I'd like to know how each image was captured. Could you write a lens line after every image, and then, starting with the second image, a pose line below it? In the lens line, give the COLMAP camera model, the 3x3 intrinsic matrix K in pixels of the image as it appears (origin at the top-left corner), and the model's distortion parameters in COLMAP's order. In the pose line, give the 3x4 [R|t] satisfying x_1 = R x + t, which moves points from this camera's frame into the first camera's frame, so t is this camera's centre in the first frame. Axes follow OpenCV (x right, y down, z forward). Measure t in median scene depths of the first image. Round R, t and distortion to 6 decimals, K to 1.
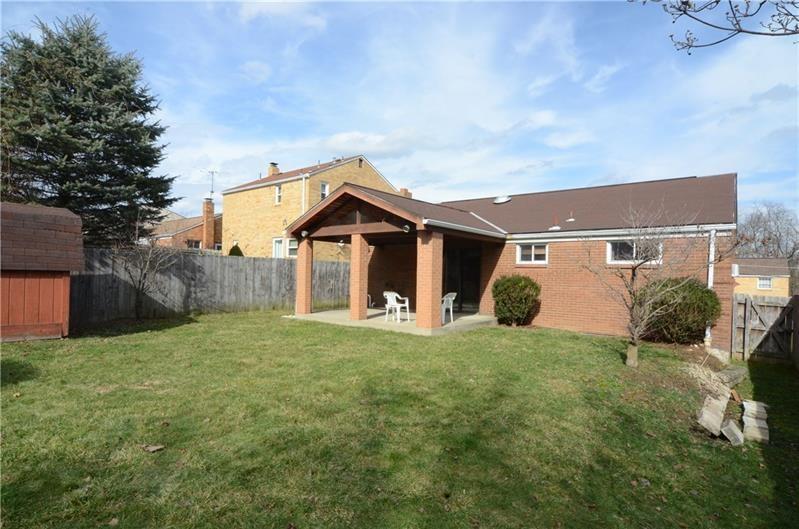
lens RADIAL K [[422.9, 0, 399.5], [0, 422.9, 264.5], [0, 0, 1]] dist [-0.001812, -0.000241]
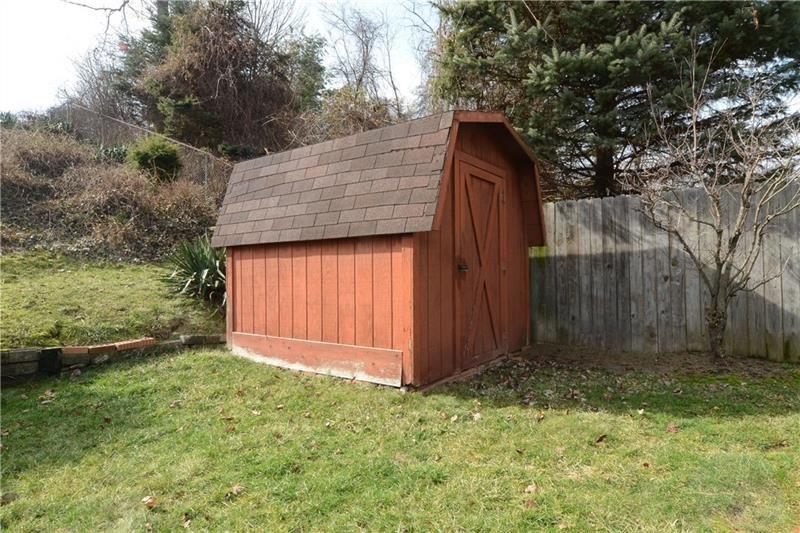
lens RADIAL K [[441.6, 0, 419.9], [0, 441.6, 269.6], [0, 0, 1]] dist [-0.005052, -0.000927]
pose [[0.065015, -0.023530, -0.997607, -0.242007], [0.041674, 0.998914, -0.020845, 0.045076], [0.997014, -0.040219, 0.065925, 0.717860]]
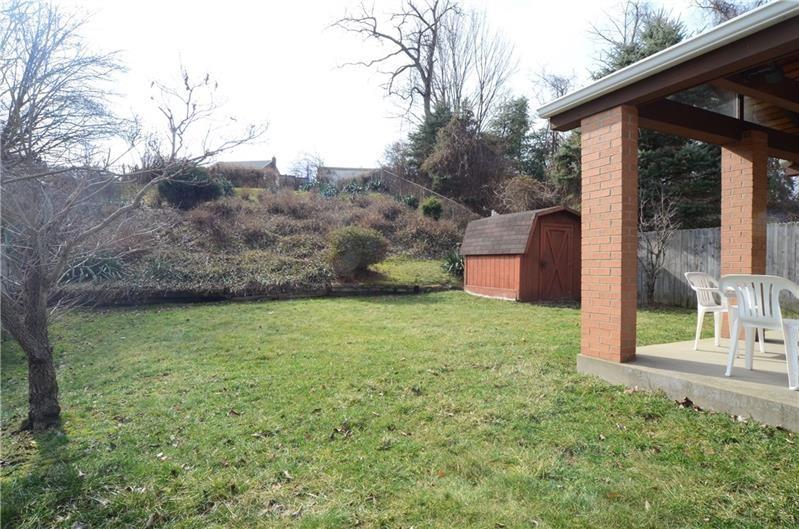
lens RADIAL K [[422.9, 0, 399.5], [0, 422.9, 264.5], [0, 0, 1]] dist [-0.001812, -0.000241]
pose [[-0.462047, -0.021647, -0.886591, 0.470595], [0.005492, 0.999613, -0.027269, 0.064177], [0.886838, -0.017469, -0.461749, 0.949342]]
